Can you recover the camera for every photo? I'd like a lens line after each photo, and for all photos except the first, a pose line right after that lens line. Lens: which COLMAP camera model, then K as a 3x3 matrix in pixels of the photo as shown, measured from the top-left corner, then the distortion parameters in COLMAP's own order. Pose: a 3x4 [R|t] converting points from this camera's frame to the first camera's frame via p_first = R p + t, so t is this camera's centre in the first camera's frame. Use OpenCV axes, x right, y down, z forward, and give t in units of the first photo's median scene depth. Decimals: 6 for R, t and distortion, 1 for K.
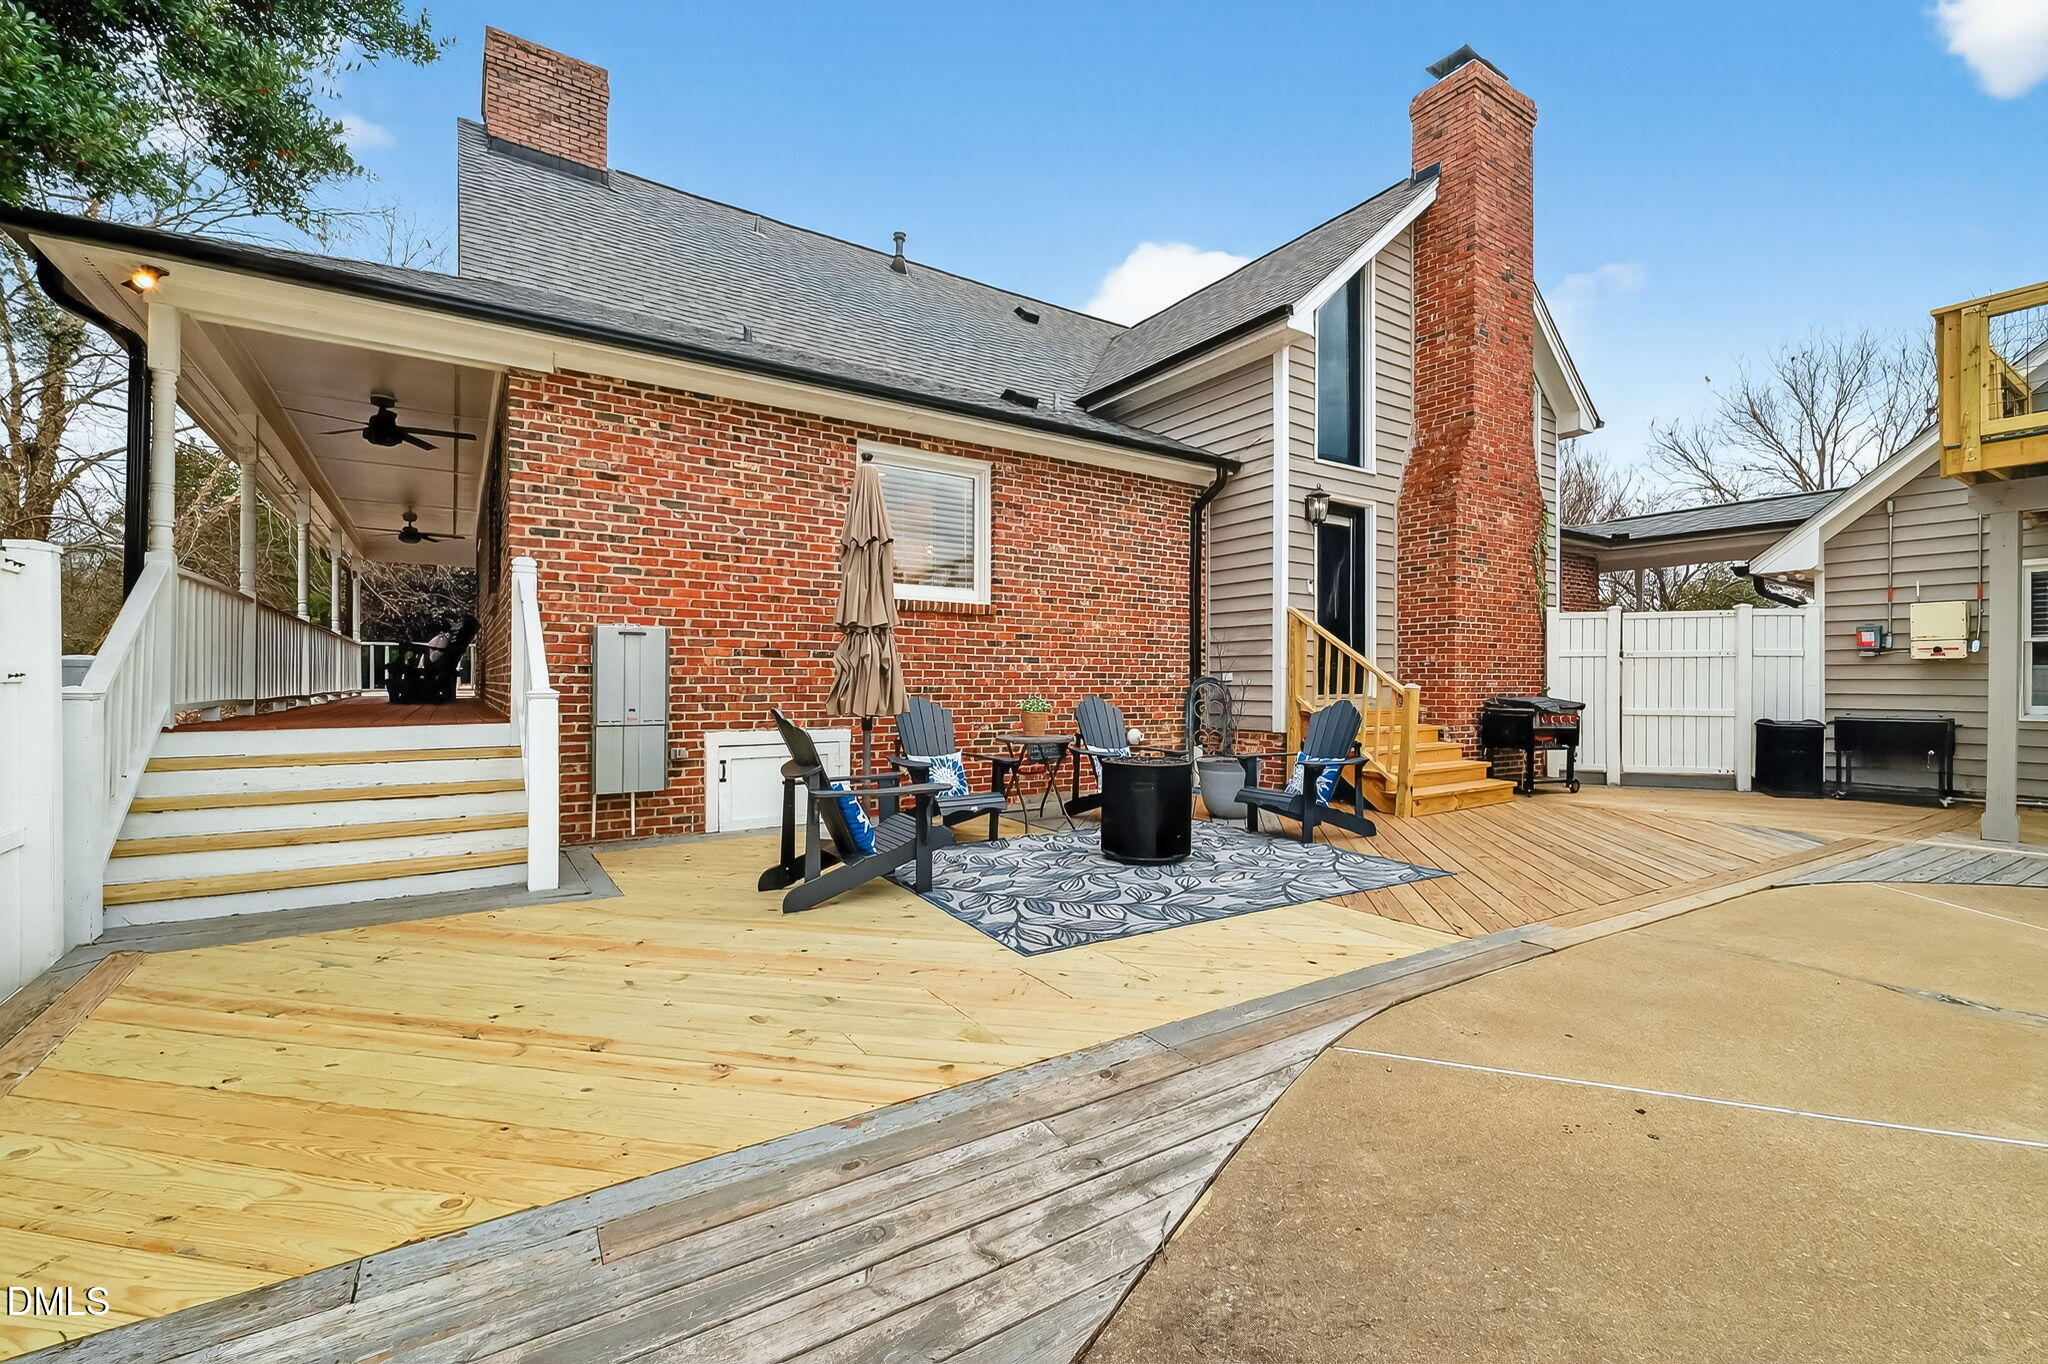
lens RADIAL K [[878.6, 0, 1022.5], [0, 878.6, 680.4], [0, 0, 1]] dist [0.003959, 0.001547]
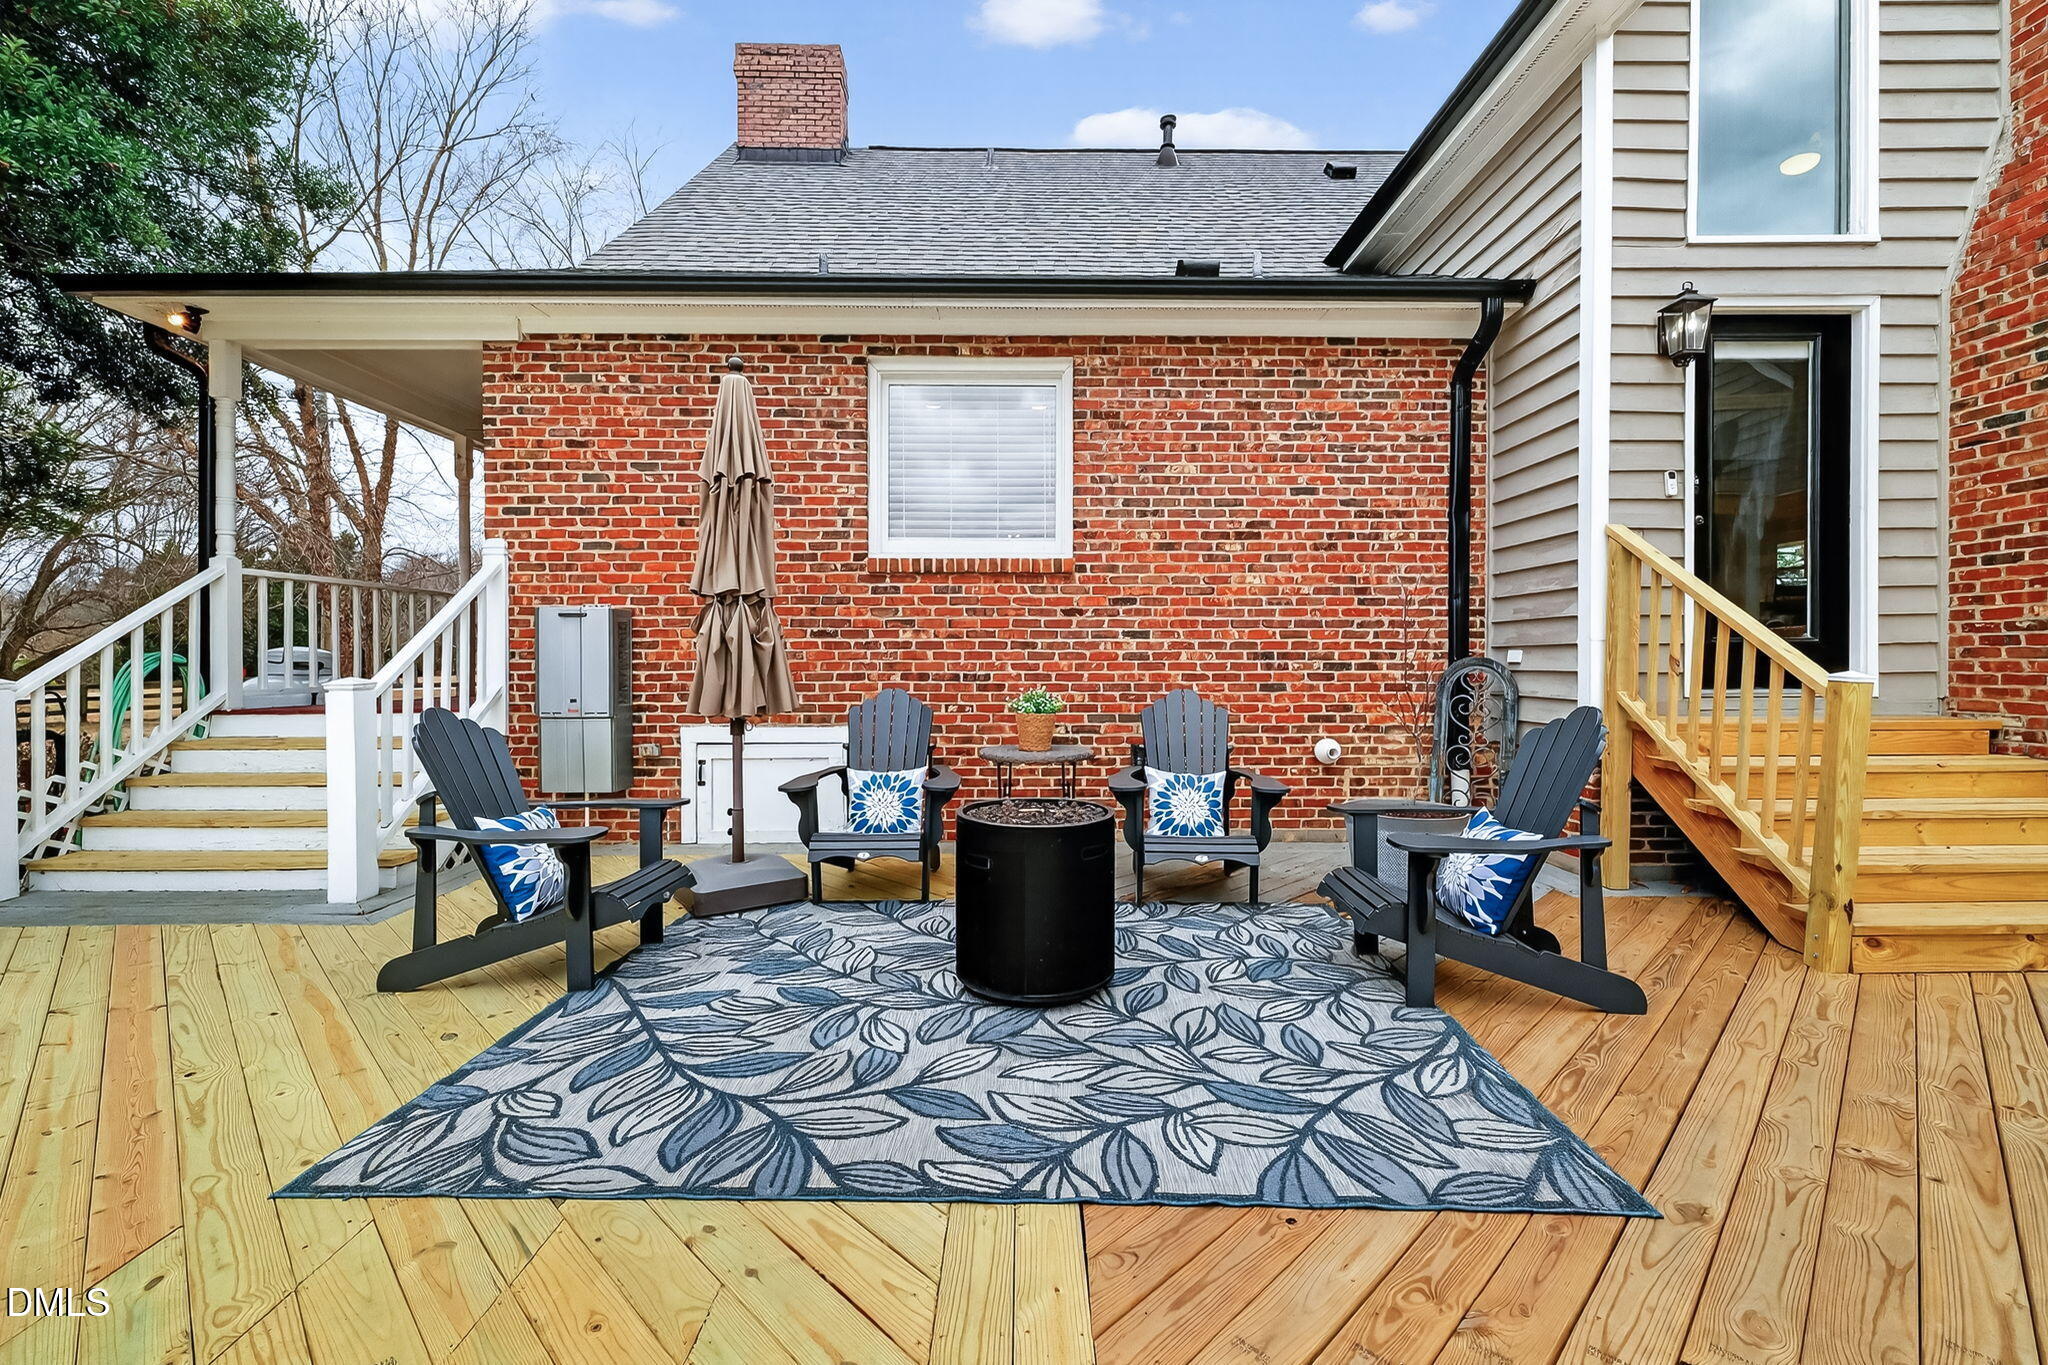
lens RADIAL K [[878.6, 0, 1011.7], [0, 878.6, 665.3], [0, 0, 1]] dist [0.003959, 0.001547]
pose [[0.835838, -0.000482, -0.548977, 0.357612], [0.005778, 0.999952, 0.007920, -0.005726], [0.548946, -0.009792, 0.835800, 0.424517]]
